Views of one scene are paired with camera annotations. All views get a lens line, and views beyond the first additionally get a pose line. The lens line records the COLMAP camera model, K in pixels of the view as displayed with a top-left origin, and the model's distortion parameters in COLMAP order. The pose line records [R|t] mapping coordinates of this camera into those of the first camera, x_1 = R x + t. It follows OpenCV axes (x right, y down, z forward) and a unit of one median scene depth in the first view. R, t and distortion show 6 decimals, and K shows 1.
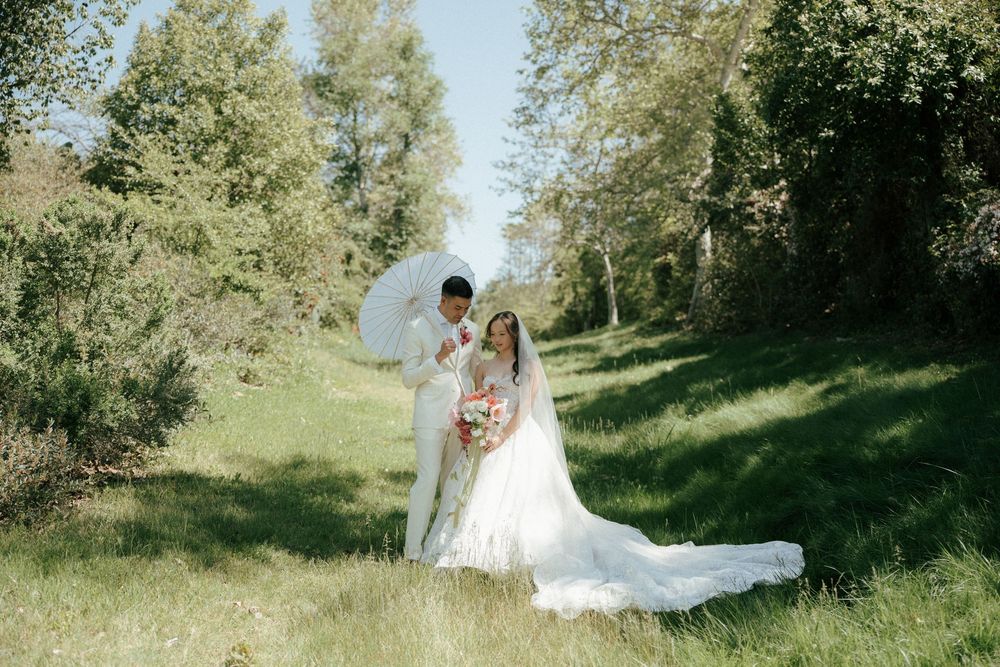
lens RADIAL K [[1261.6, 0, 500.9], [0, 1261.6, 361.3], [0, 0, 1]] dist [0.116343, 0.000000]
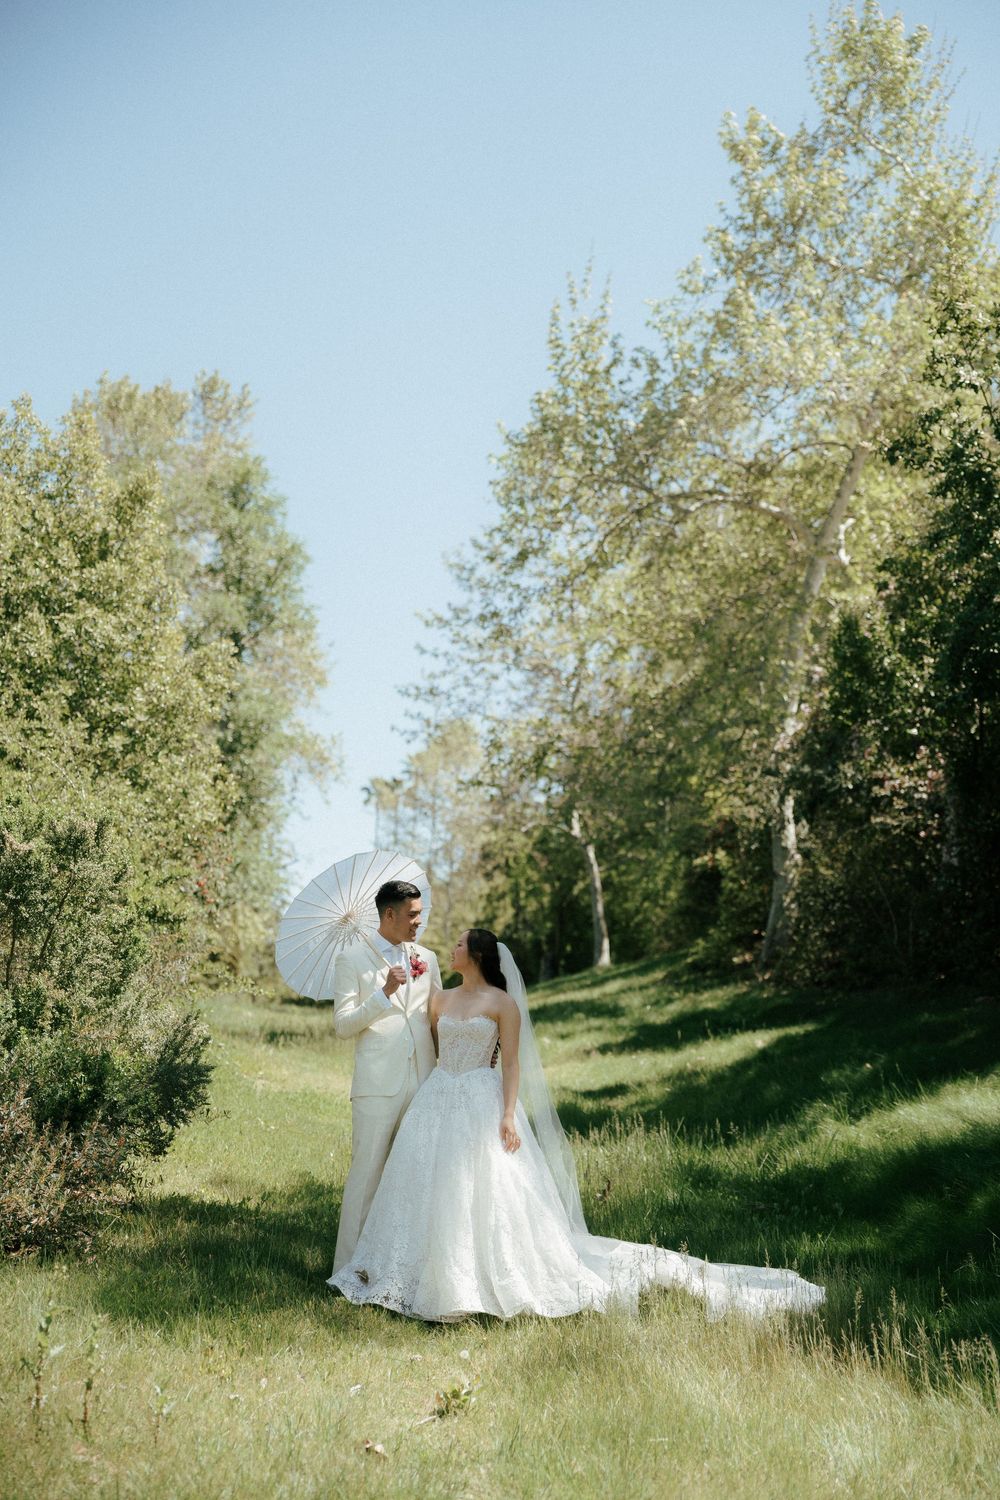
lens RADIAL K [[2306.8, 0, 506.3], [0, 2306.8, 755.0], [0, 0, 1]] dist [0.272251, 0.000000]
pose [[0.997395, 0.014215, 0.070720, -0.069830], [-0.005812, 0.993040, -0.117632, -0.000588], [-0.071900, 0.116914, 0.990536, -0.131703]]
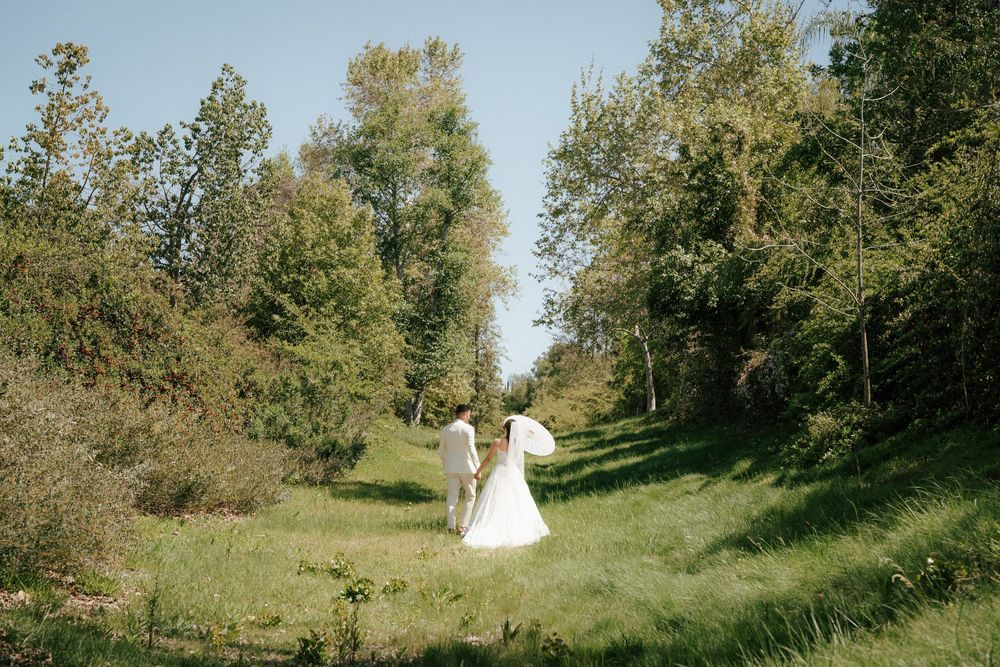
lens RADIAL K [[1898.9, 0, 496.3], [0, 1898.9, 339.0], [0, 0, 1]] dist [0.486445, 0.000000]
pose [[0.998927, 0.006150, -0.045896, 0.076362], [-0.008992, 0.998037, -0.061981, 0.017498], [0.045425, 0.062327, 0.997022, -1.125959]]
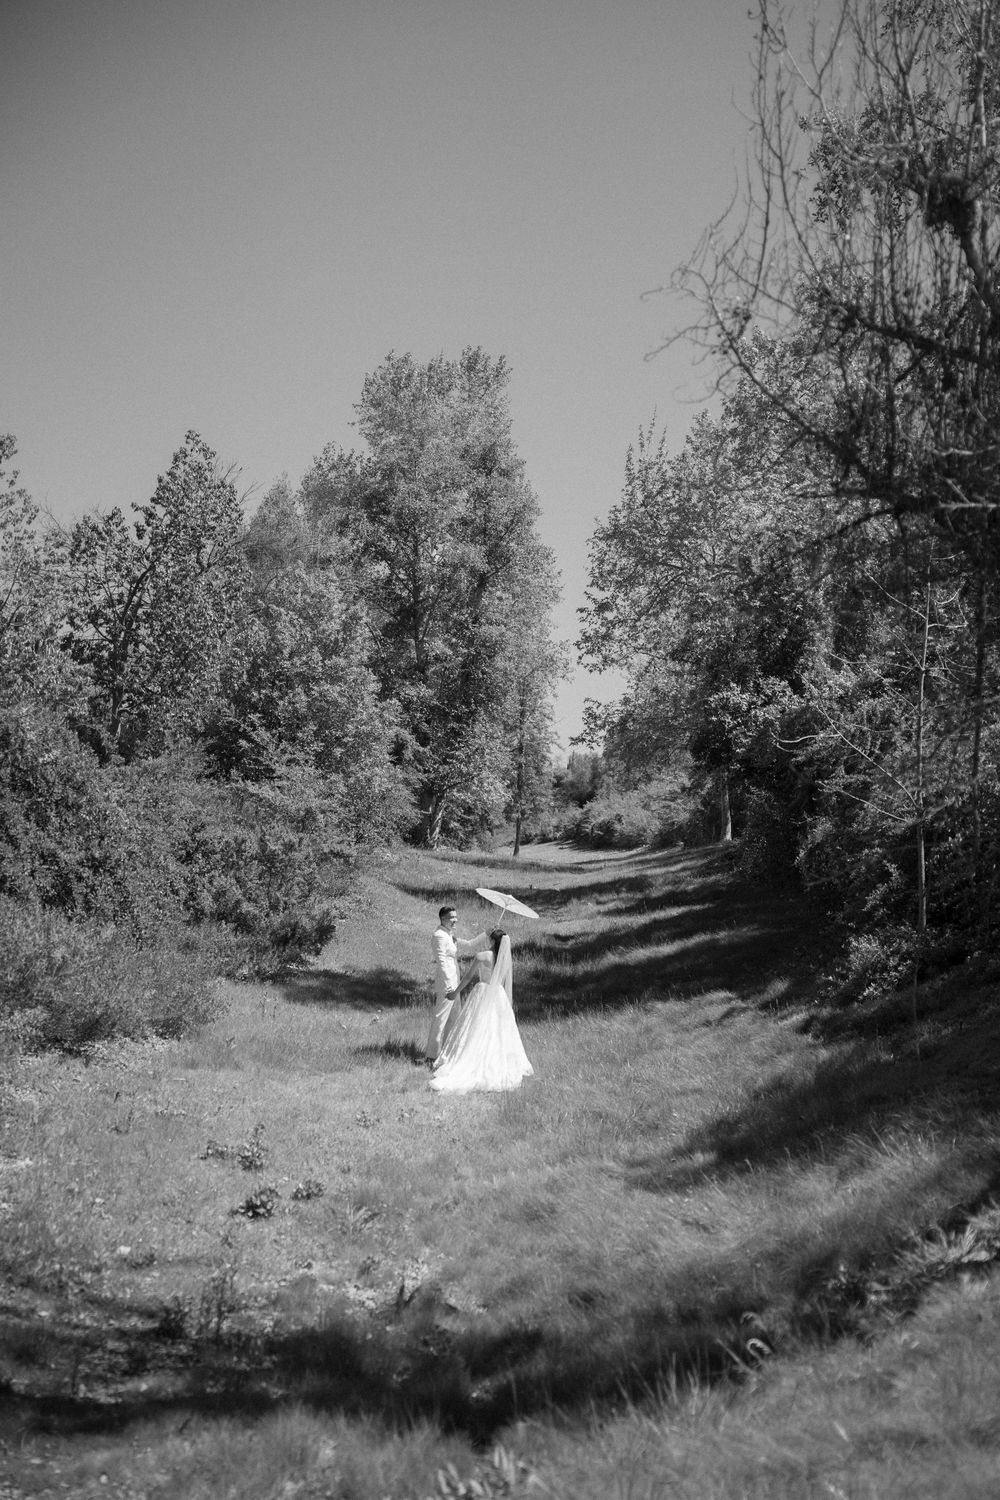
lens RADIAL K [[2445.2, 0, 499.9], [0, 2445.2, 754.4], [0, 0, 1]] dist [0.363498, 0.000000]
pose [[0.996623, 0.039132, -0.072190, 0.123160], [-0.041651, 0.998563, -0.033729, -0.055543], [0.070766, 0.036622, 0.996820, -1.208441]]
